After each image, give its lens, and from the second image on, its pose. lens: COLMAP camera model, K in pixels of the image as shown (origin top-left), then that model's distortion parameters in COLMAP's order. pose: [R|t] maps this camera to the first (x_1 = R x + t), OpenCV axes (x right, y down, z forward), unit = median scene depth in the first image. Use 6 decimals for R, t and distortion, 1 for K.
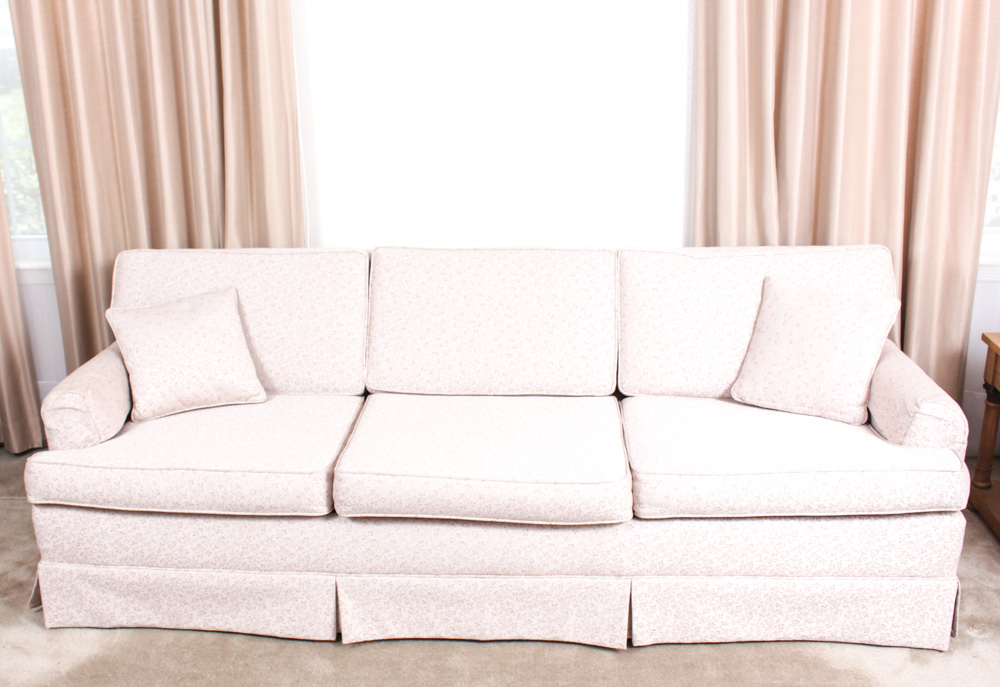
lens RADIAL K [[1097.1, 0, 445.8], [0, 1097.1, 345.9], [0, 0, 1]] dist [-0.174301, 0.164084]
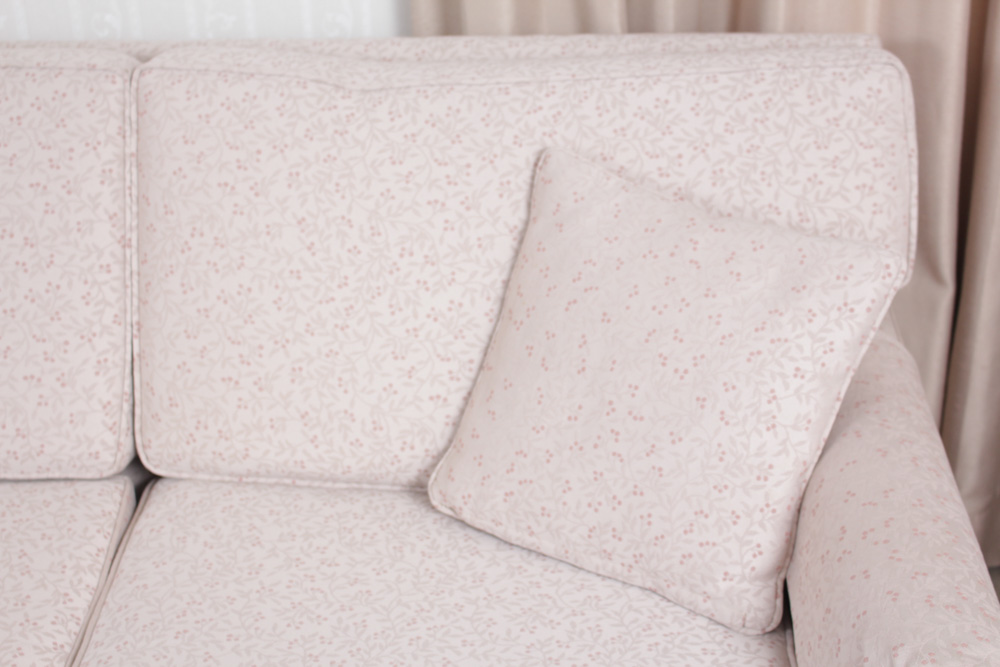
lens RADIAL K [[1690.9, 0, 500.0], [0, 1690.9, 333.5], [0, 0, 1]] dist [-0.055636, 0.132311]
pose [[0.998438, -0.018404, 0.052755, 0.290121], [0.006946, 0.977755, 0.209635, -0.137997], [-0.055440, -0.208941, 0.976355, 0.524807]]
